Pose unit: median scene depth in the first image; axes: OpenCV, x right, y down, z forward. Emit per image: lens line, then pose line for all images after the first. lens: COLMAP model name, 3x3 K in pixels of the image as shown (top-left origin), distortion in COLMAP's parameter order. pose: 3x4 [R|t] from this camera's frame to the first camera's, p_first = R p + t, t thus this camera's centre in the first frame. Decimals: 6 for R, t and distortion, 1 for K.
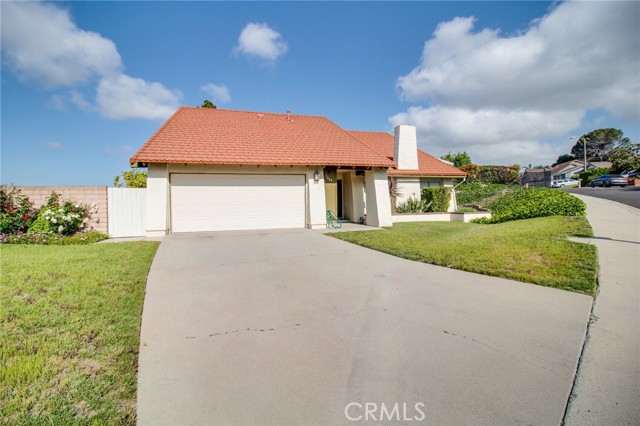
lens RADIAL K [[295.1, 0, 318.9], [0, 295.1, 200.5], [0, 0, 1]] dist [-0.022083, -0.000886]
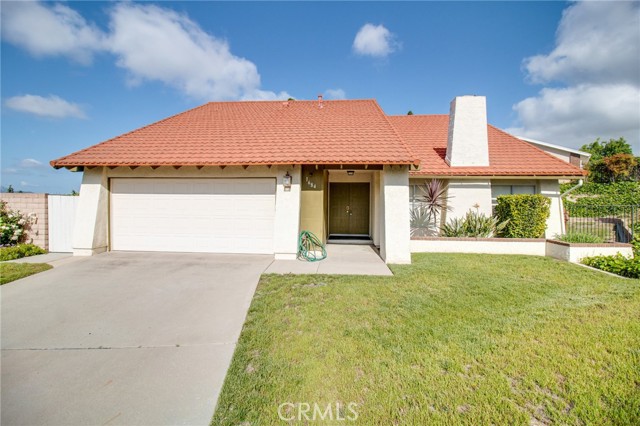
lens RADIAL K [[295.1, 0, 318.9], [0, 295.1, 200.5], [0, 0, 1]] dist [-0.022083, -0.000886]
pose [[0.936418, 0.023356, -0.350109, 0.275250], [-0.018997, 0.999693, 0.015881, -0.045582], [0.350373, -0.008221, 0.936574, 0.370689]]
